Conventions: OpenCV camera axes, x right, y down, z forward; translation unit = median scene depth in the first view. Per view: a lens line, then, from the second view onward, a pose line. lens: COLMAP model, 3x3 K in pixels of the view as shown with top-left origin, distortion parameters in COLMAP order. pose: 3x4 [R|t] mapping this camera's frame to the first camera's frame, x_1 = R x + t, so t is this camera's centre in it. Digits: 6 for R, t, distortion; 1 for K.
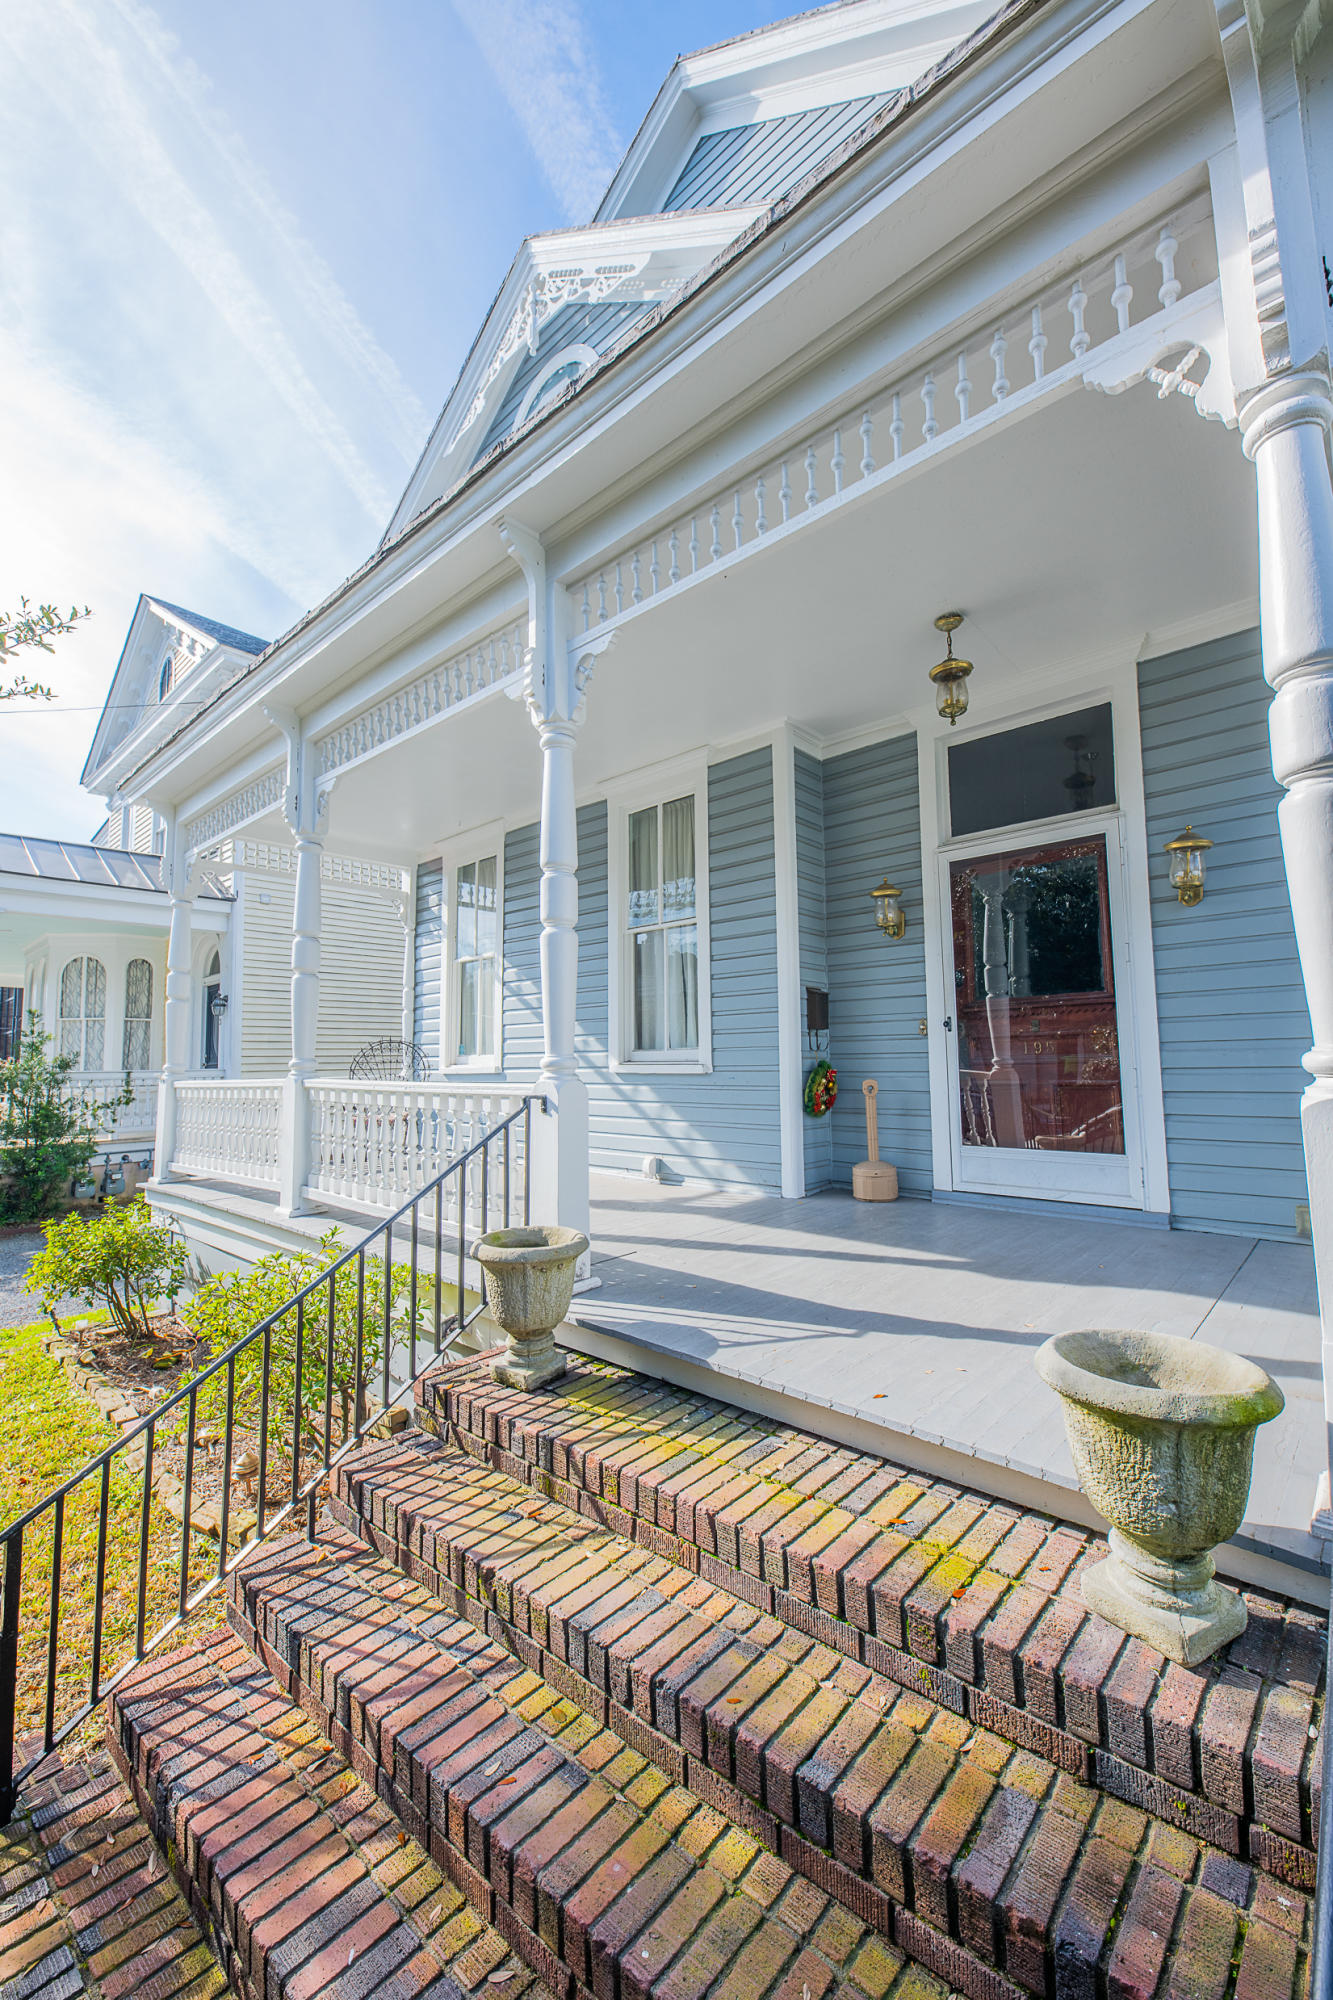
lens RADIAL K [[807.4, 0, 665.0], [0, 807.4, 985.2], [0, 0, 1]] dist [0.011680, -0.008168]
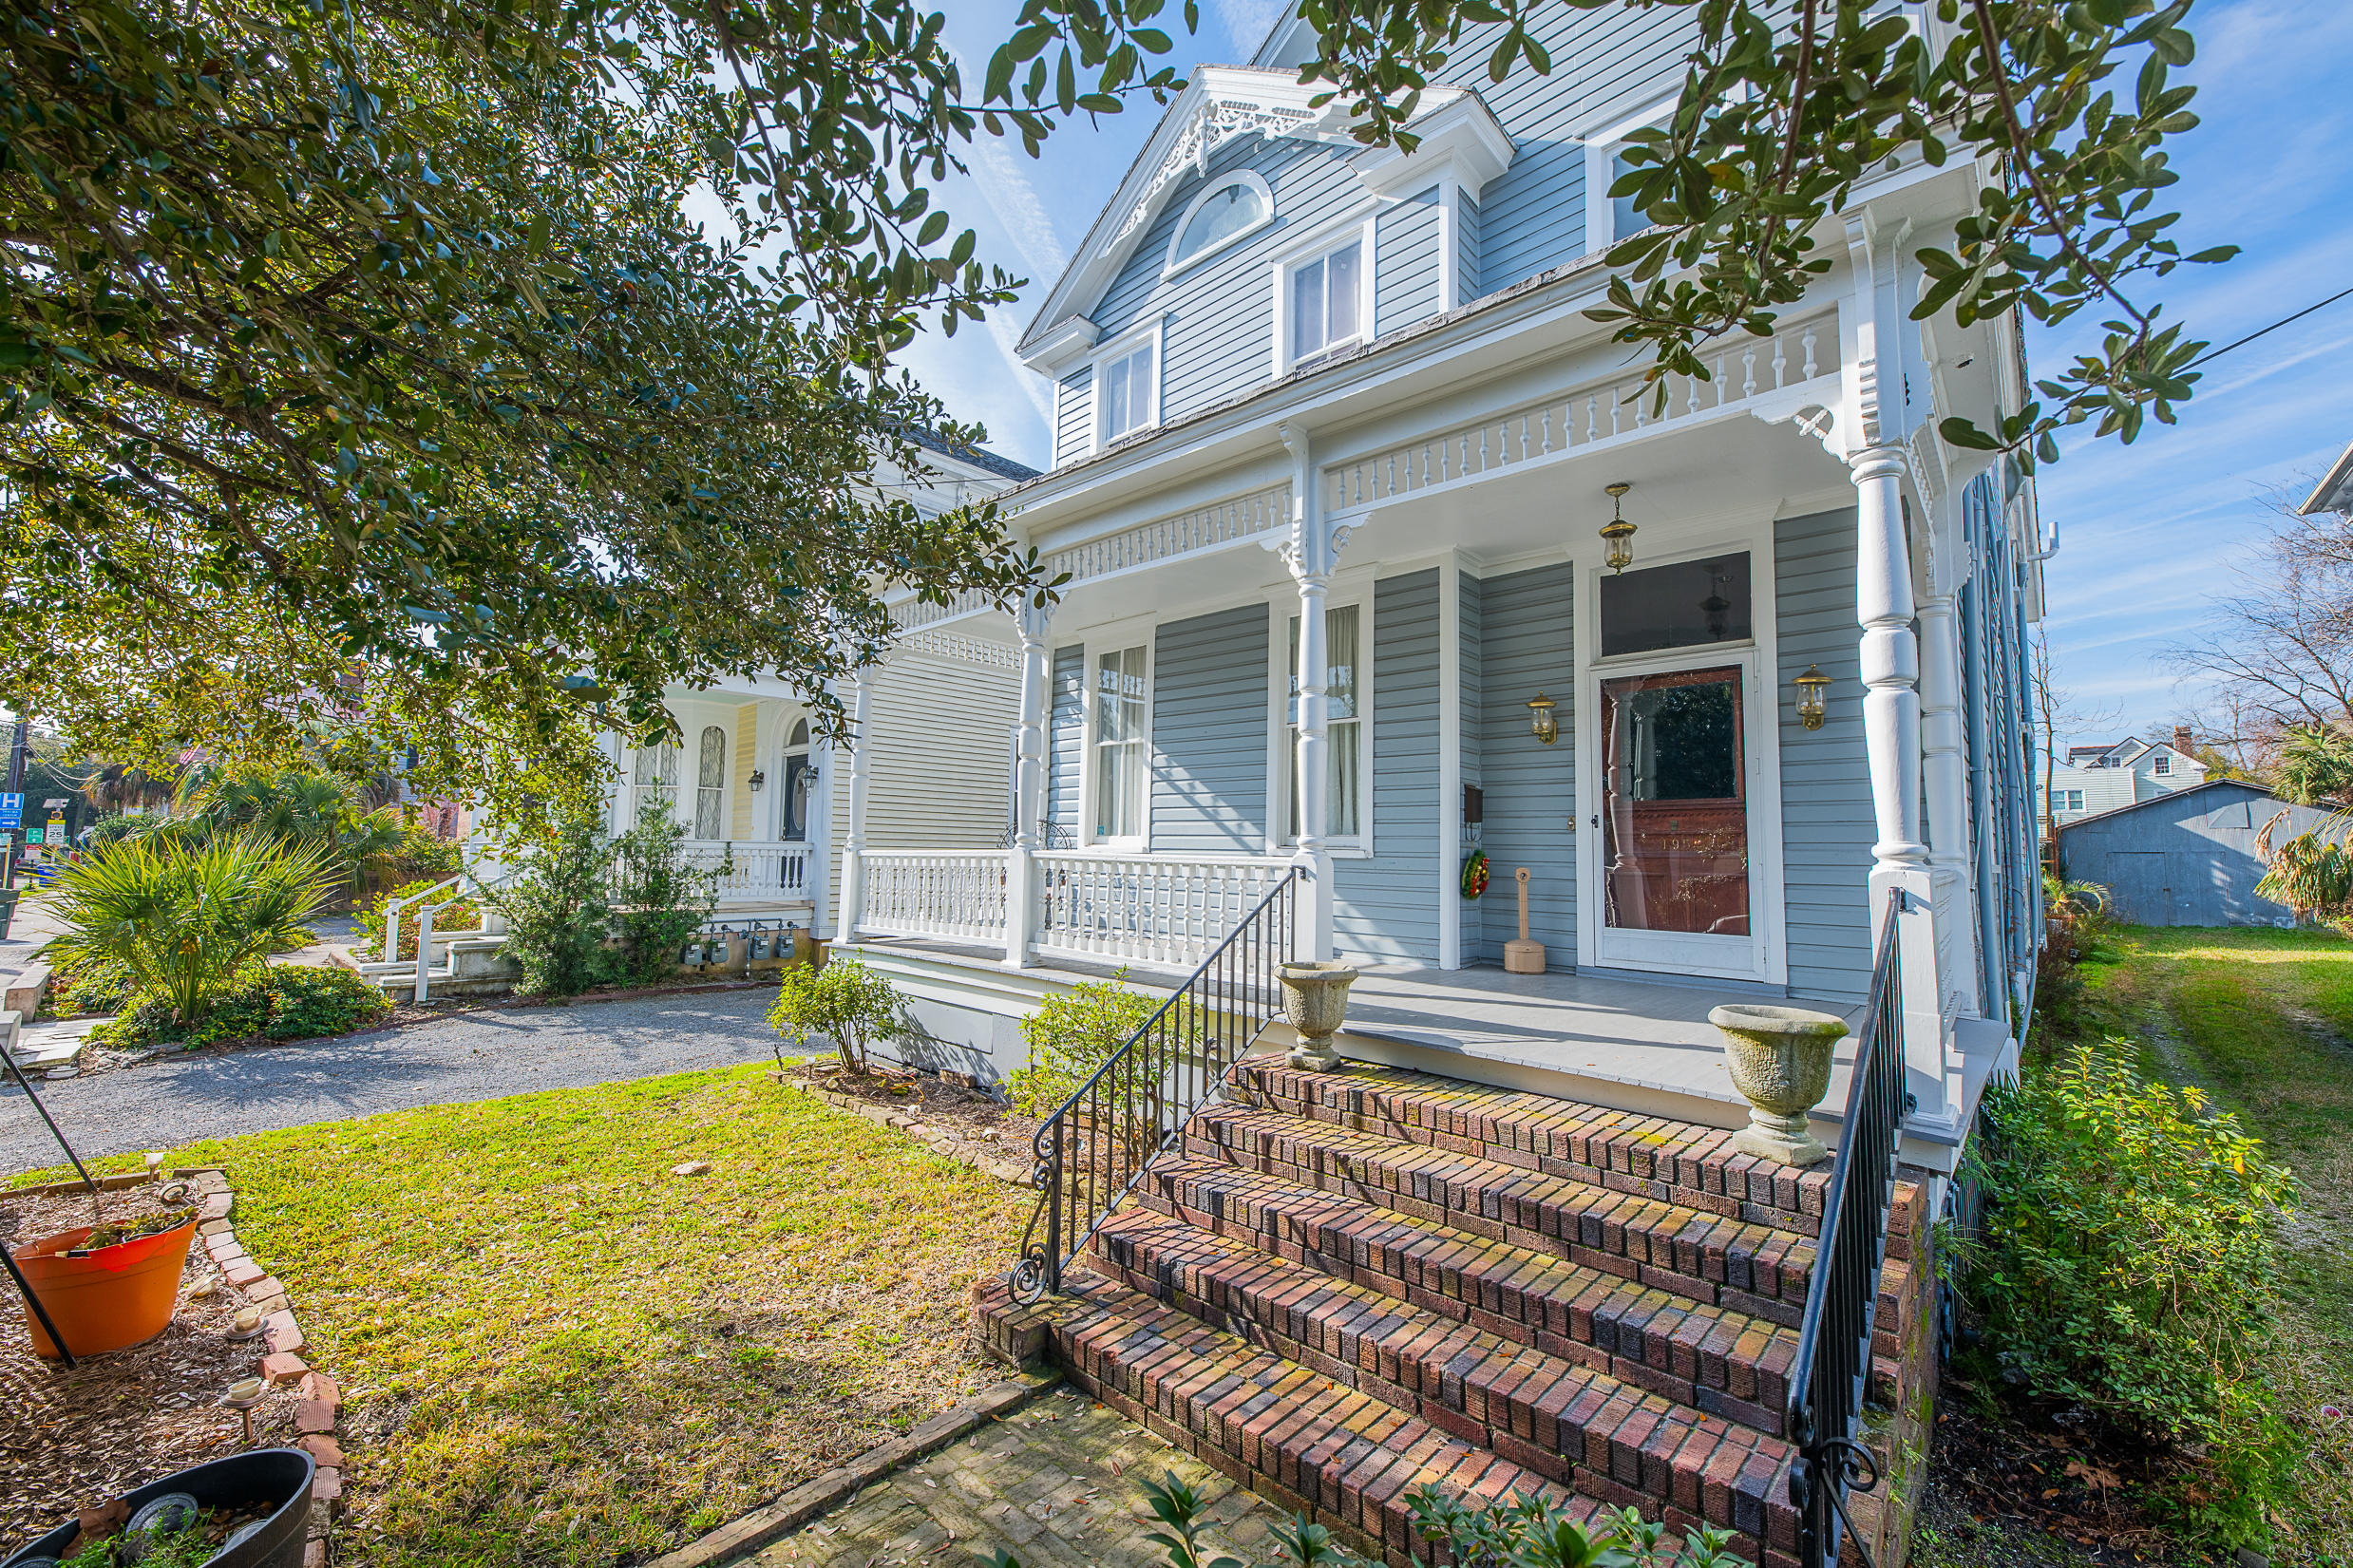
lens RADIAL K [[949.8, 0, 1164.4], [0, 949.8, 767.1], [0, 0, 1]] dist [0.011680, -0.008168]
pose [[0.999205, 0.031704, -0.024159, -0.264171], [-0.031613, 0.999492, 0.004153, -0.017493], [0.024279, -0.003386, 0.999699, -0.417337]]
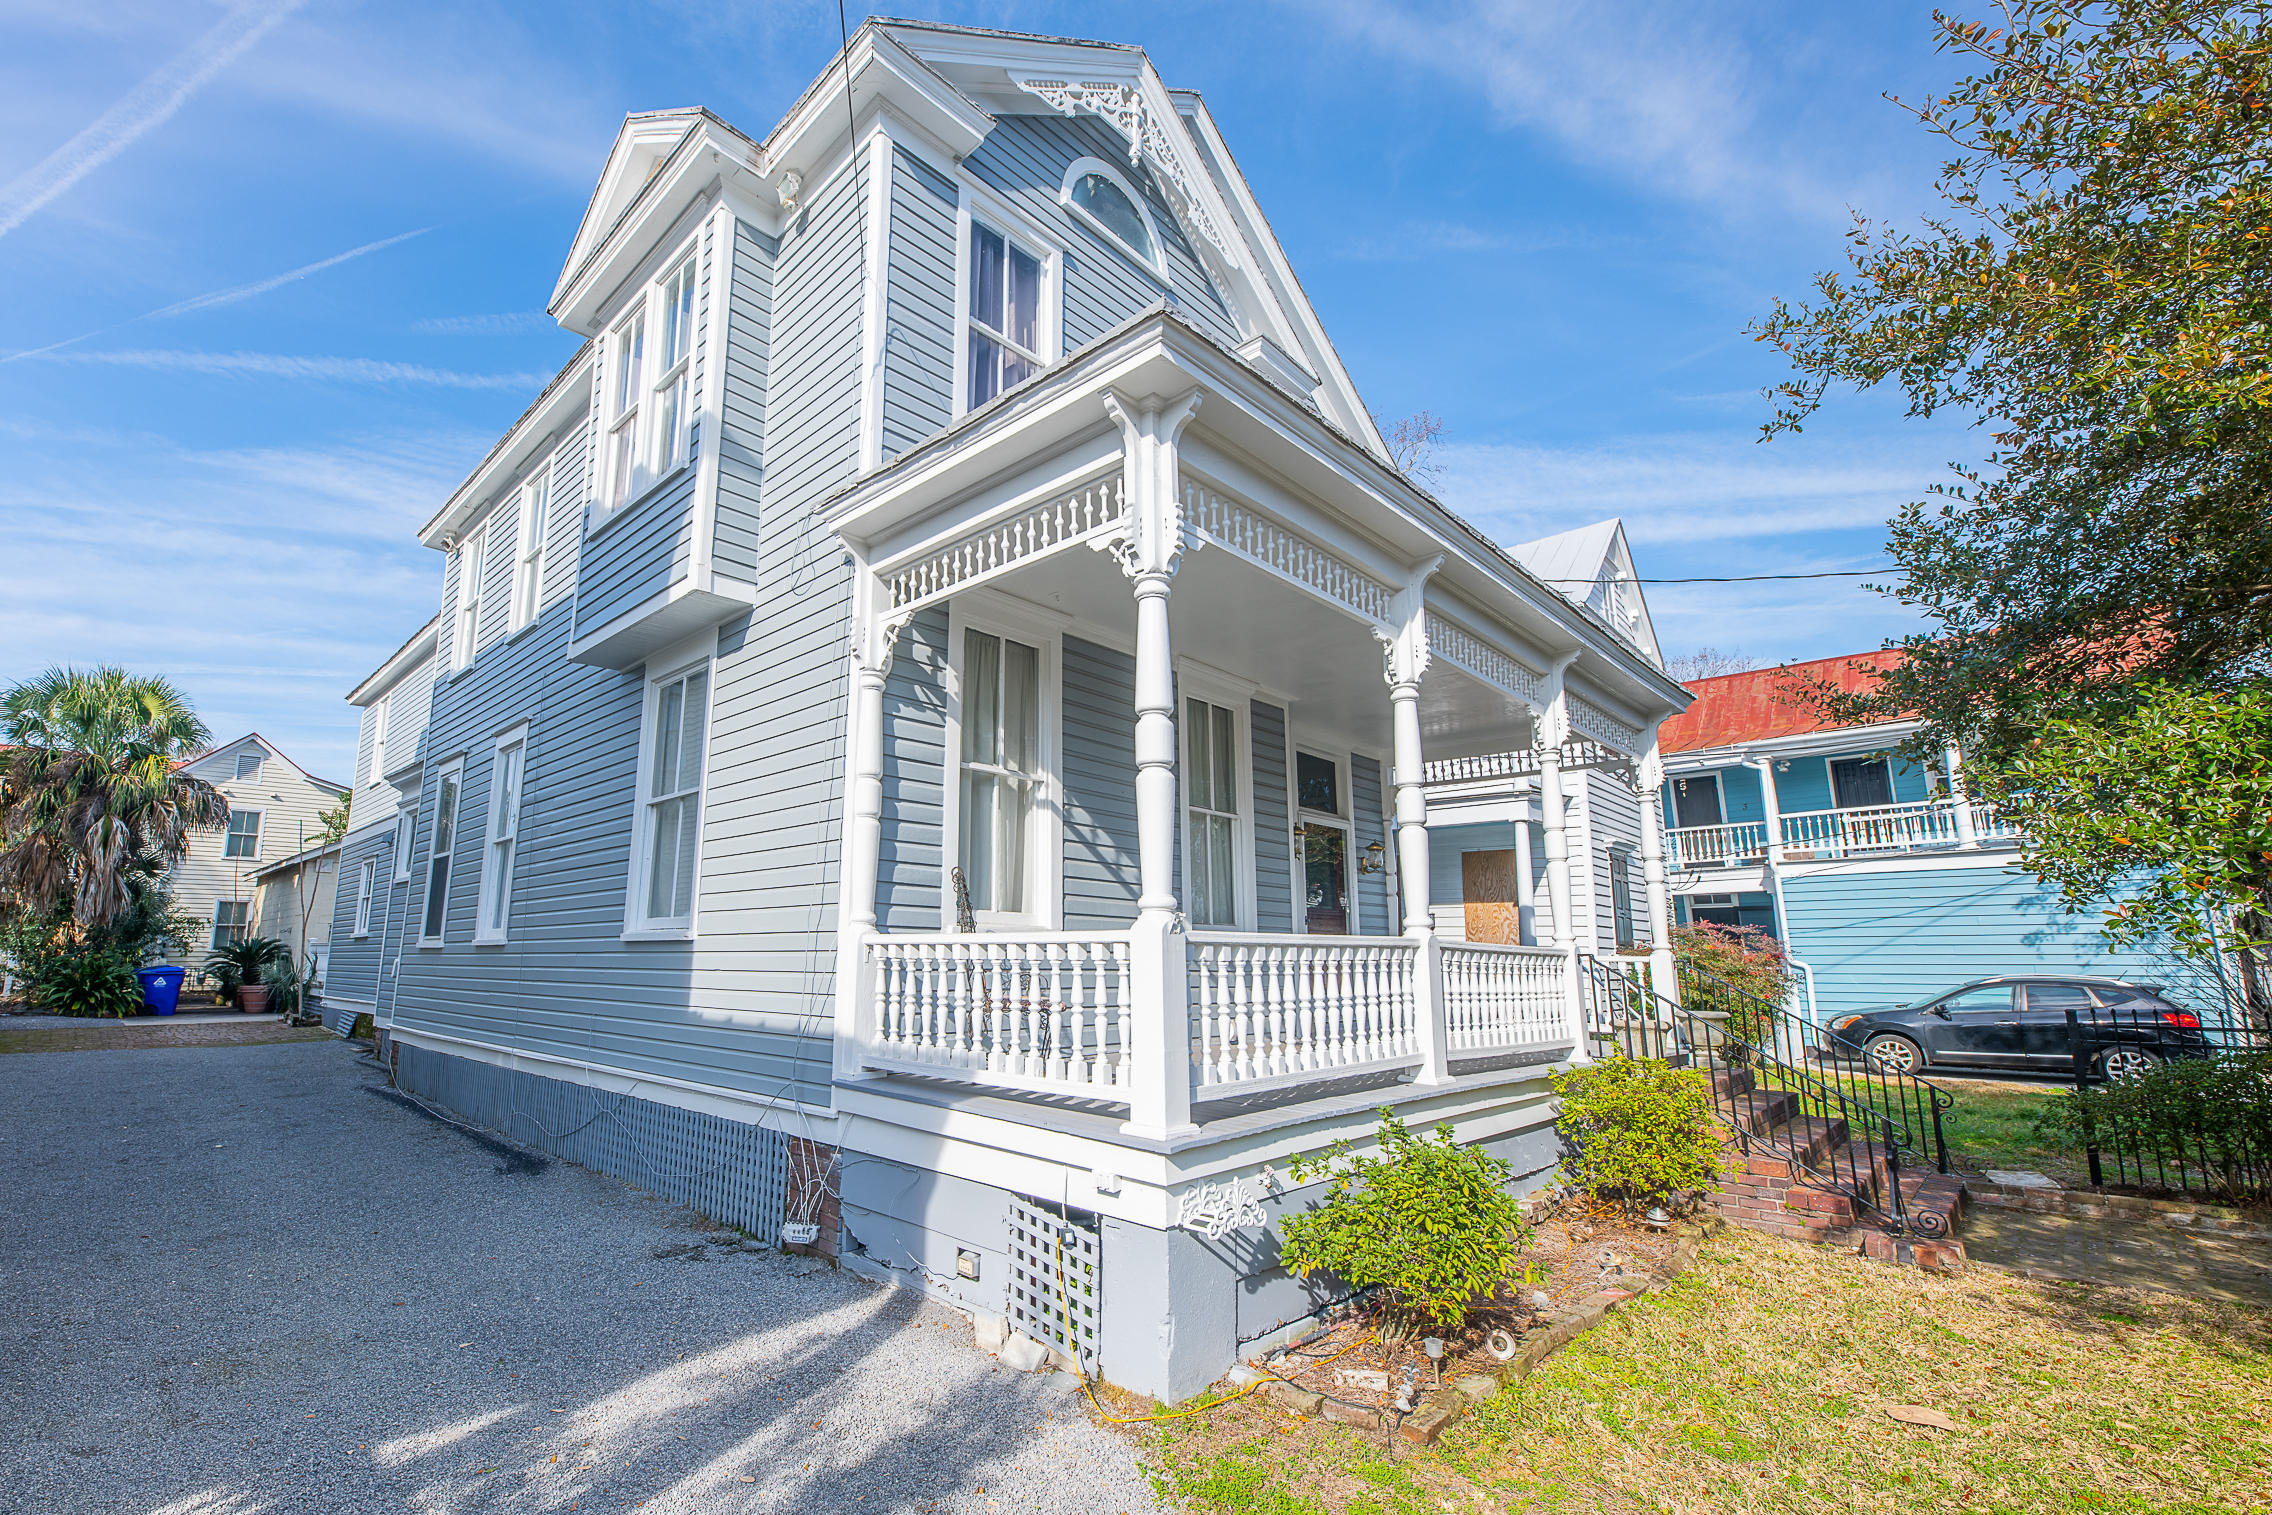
lens RADIAL K [[988.8, 0, 1034.4], [0, 988.8, 800.7], [0, 0, 1]] dist [0.004405, -0.001559]
pose [[0.048952, 0.185355, 0.981452, -1.942117], [-0.095845, 0.978967, -0.180105, 0.257091], [-0.994192, -0.085250, 0.065688, 1.663805]]
